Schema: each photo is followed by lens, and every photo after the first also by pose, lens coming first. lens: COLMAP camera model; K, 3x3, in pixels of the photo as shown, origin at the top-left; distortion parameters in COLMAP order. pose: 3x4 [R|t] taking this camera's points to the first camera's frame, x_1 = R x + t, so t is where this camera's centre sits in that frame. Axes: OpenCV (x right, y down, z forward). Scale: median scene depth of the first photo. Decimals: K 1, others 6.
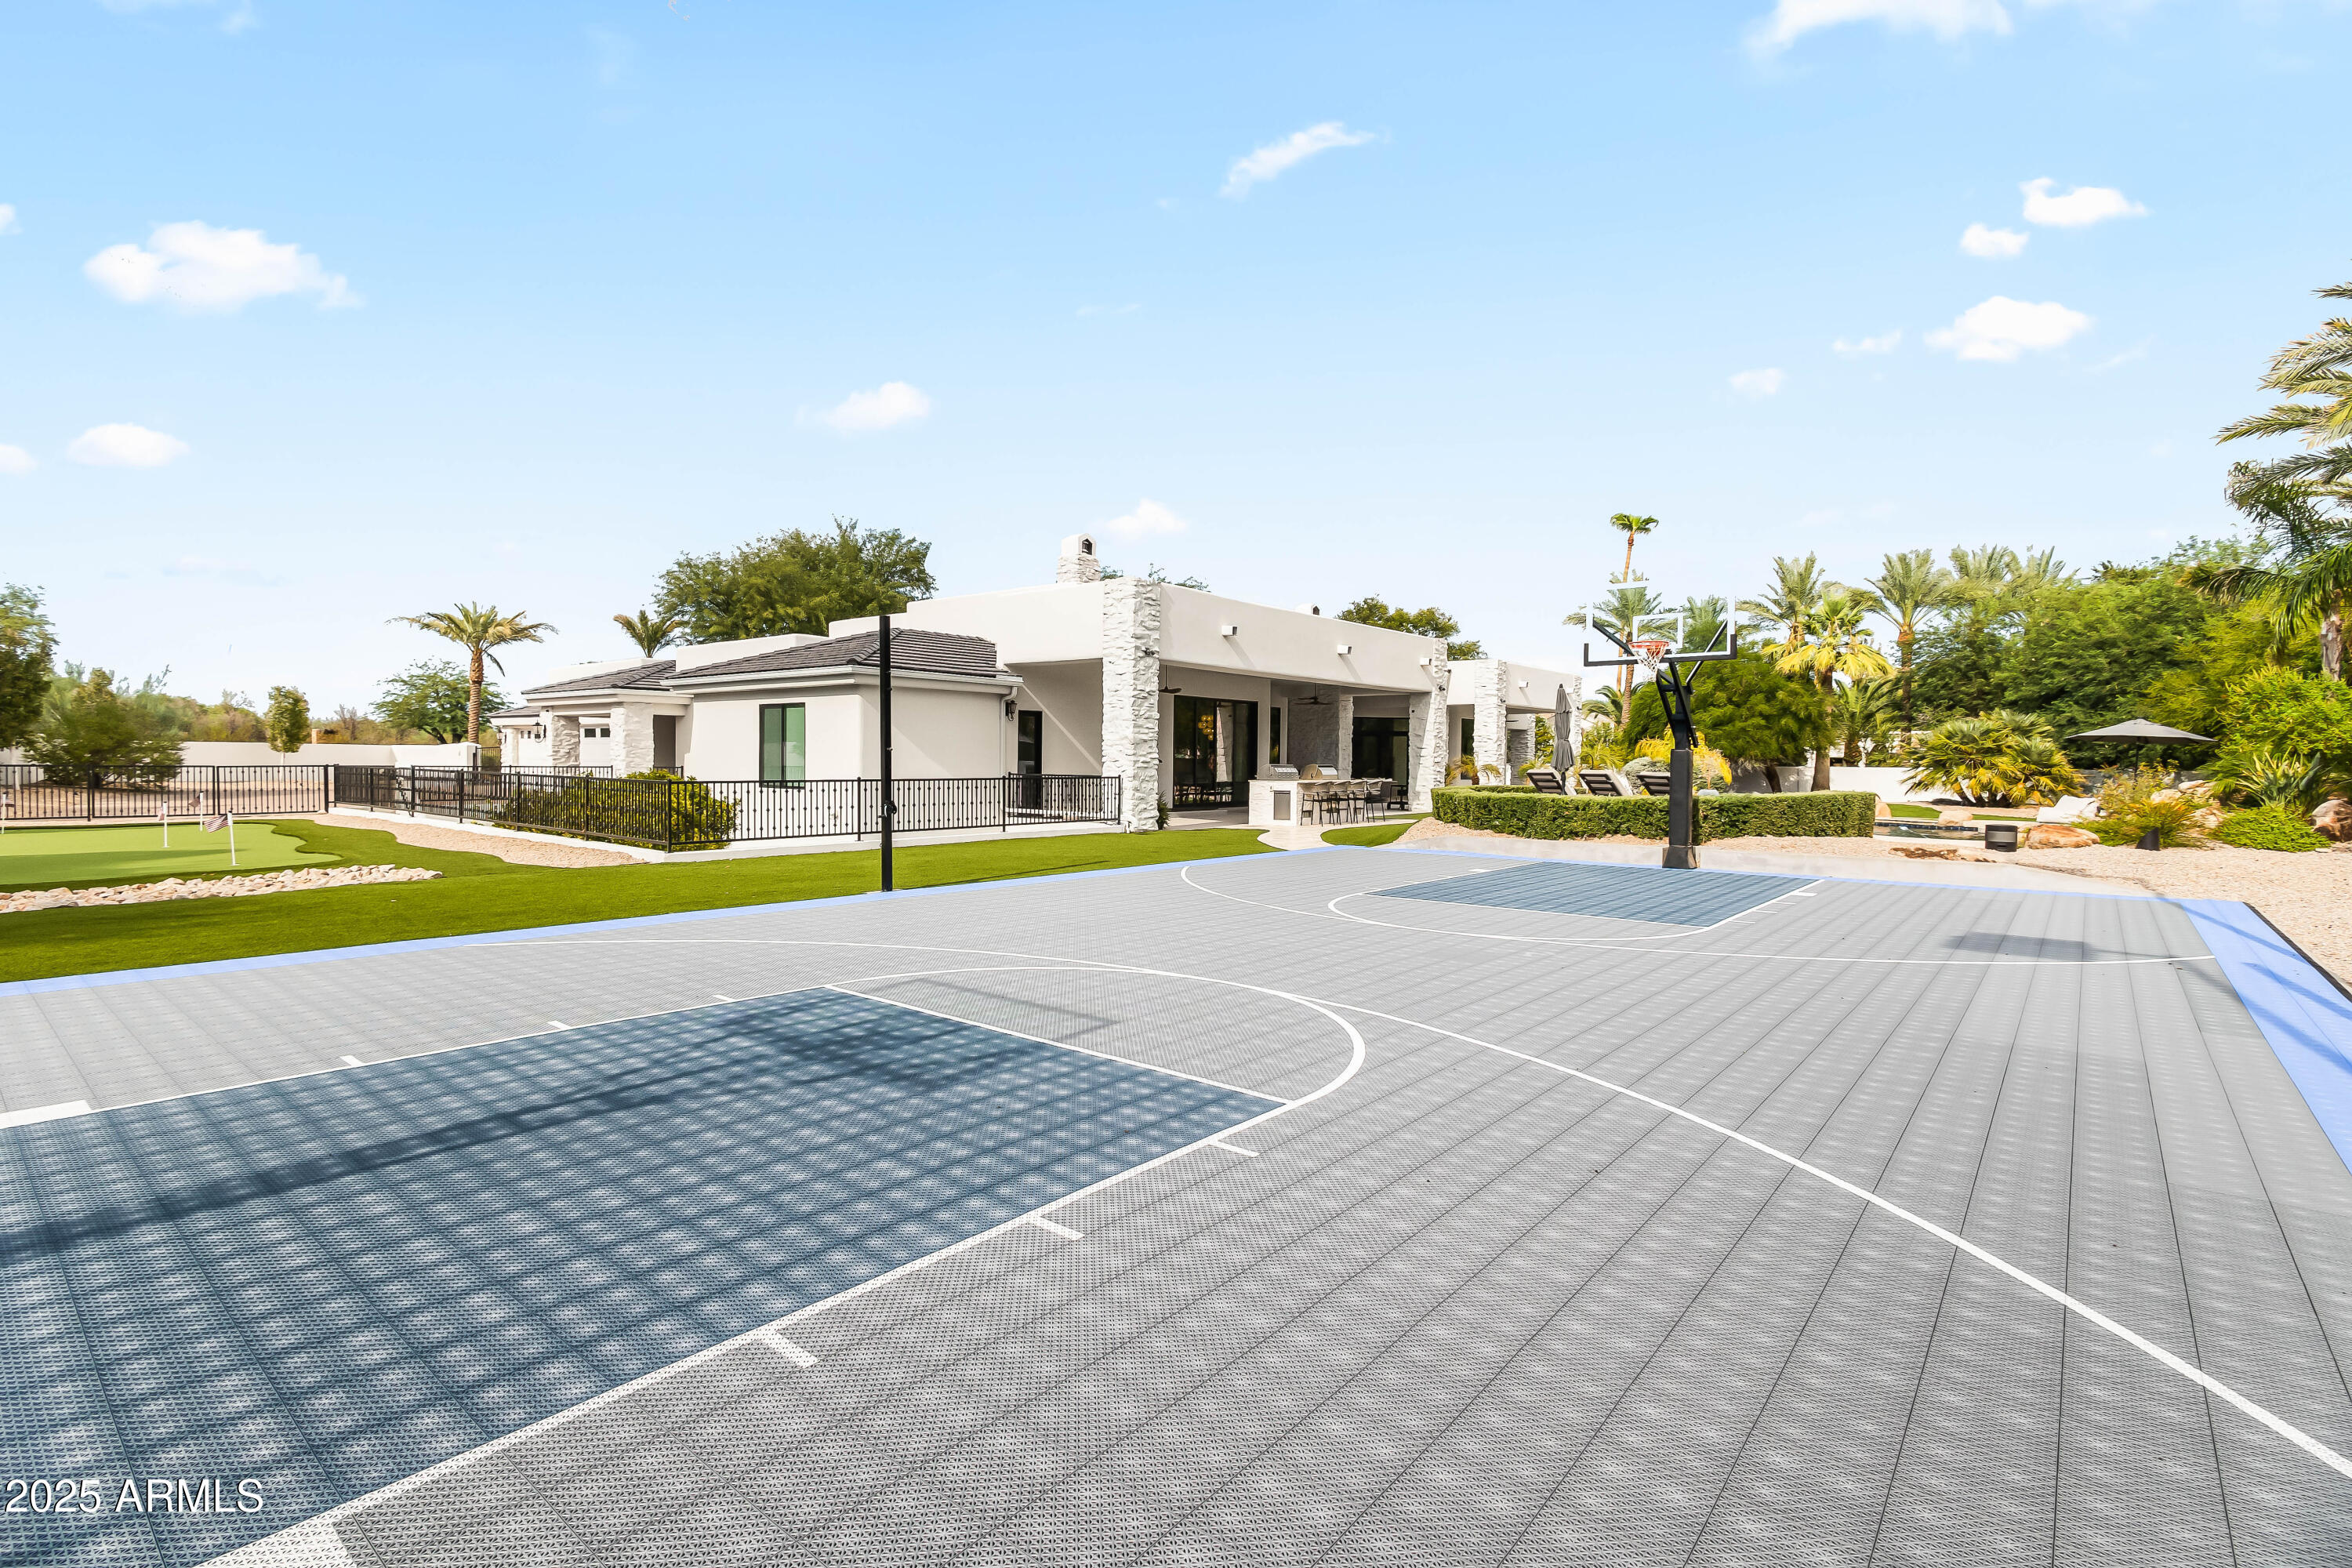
lens RADIAL K [[1053.4, 0, 1201.4], [0, 1053.4, 780.5], [0, 0, 1]] dist [0.002855, 0.000160]
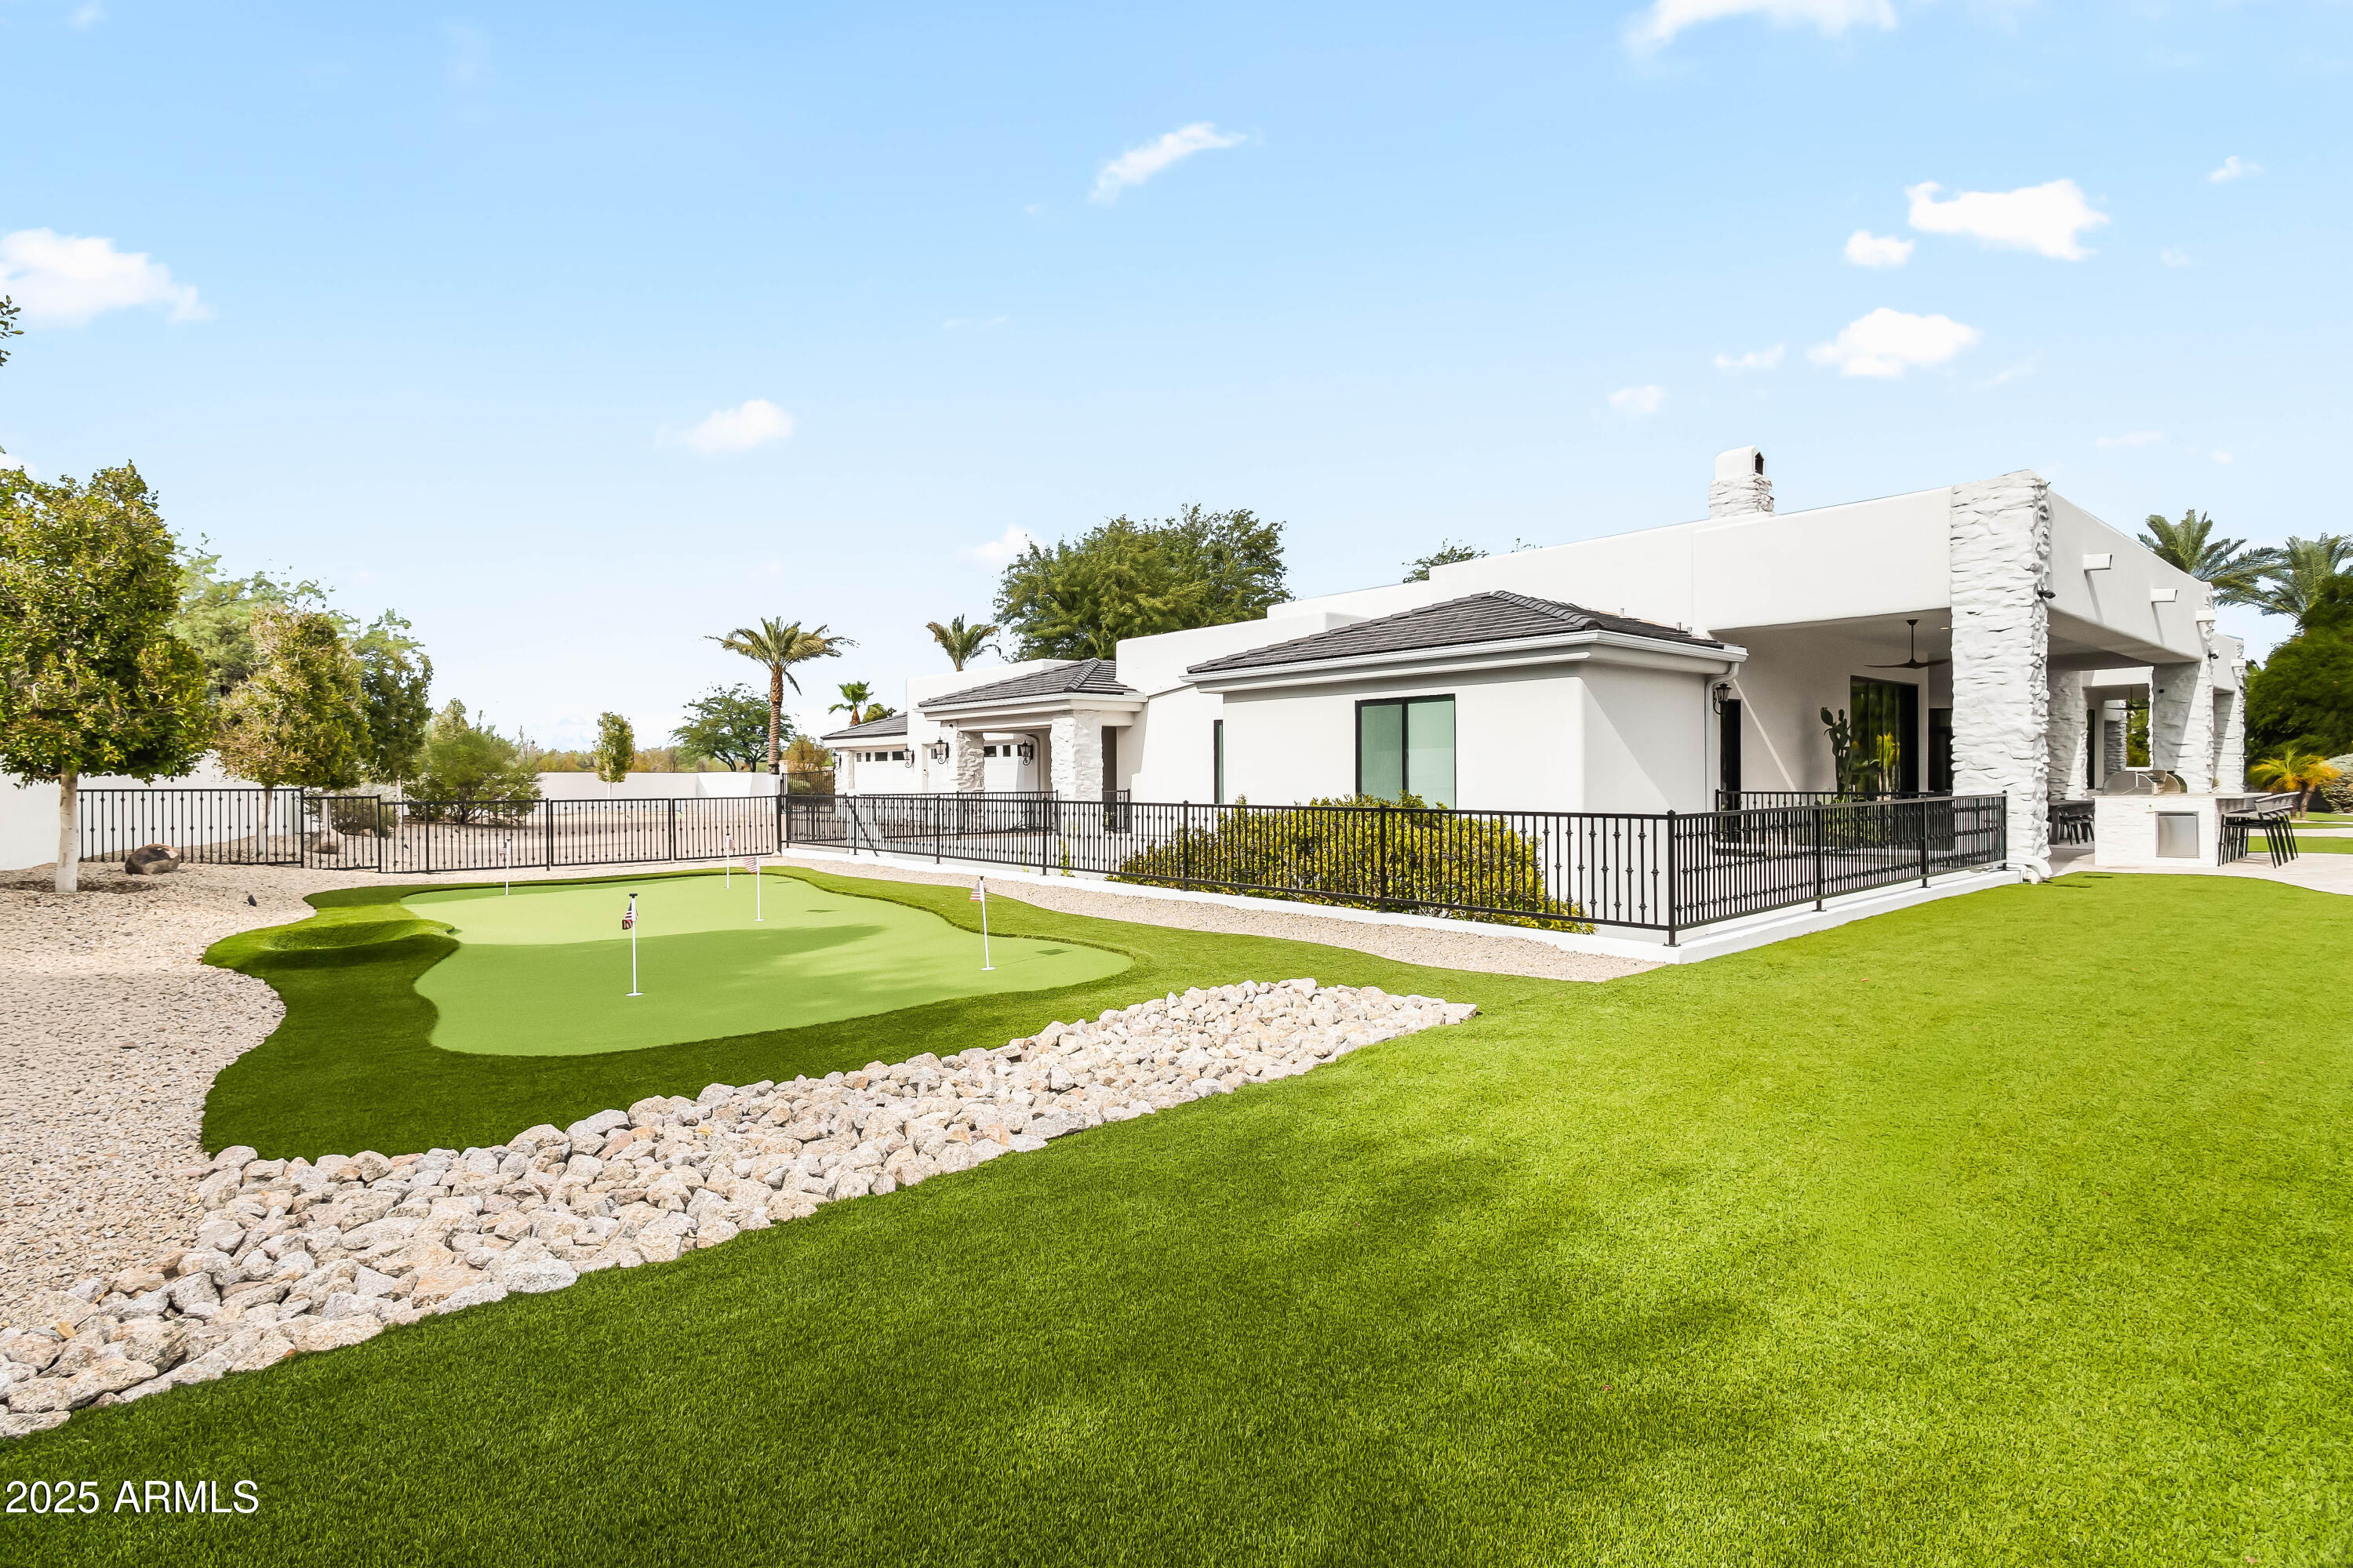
lens RADIAL K [[1100.4, 0, 1174.1], [0, 1100.4, 785.1], [0, 0, 1]] dist [0.005157, 0.000032]
pose [[0.984933, -0.017870, -0.172011, -0.212275], [0.015912, 0.999792, -0.012752, -0.003803], [0.172204, 0.009823, 0.985012, 0.126487]]
